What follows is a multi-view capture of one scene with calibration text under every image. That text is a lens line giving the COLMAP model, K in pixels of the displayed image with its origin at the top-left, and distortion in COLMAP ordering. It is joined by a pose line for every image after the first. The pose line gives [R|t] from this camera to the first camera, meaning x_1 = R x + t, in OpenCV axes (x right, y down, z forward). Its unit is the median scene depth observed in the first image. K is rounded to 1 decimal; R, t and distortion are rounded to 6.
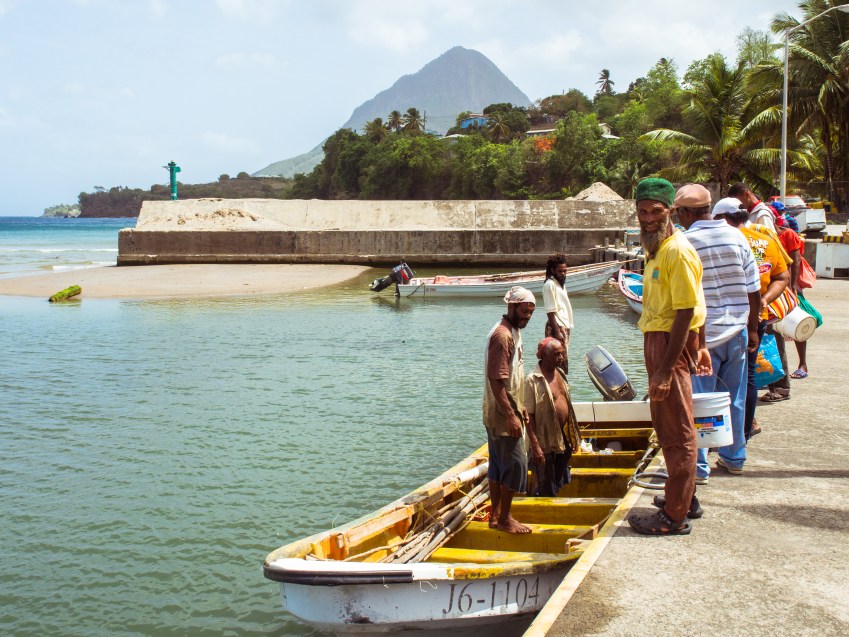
lens RADIAL K [[917.2, 0, 425.3], [0, 917.2, 291.3], [0, 0, 1]] dist [0.007962, -0.005575]
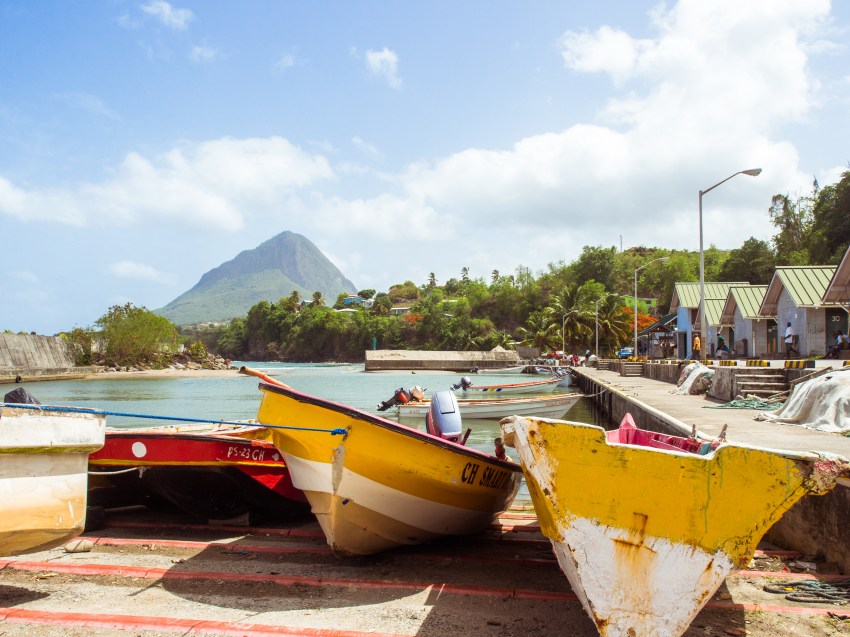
lens RADIAL K [[918.3, 0, 425.8], [0, 918.3, 291.2], [0, 0, 1]] dist [0.007962, -0.005575]
pose [[0.957732, 0.028879, 0.286208, -1.024707], [0.016816, 0.987626, -0.155925, 0.191956], [-0.287169, 0.154147, 0.945395, -2.023722]]
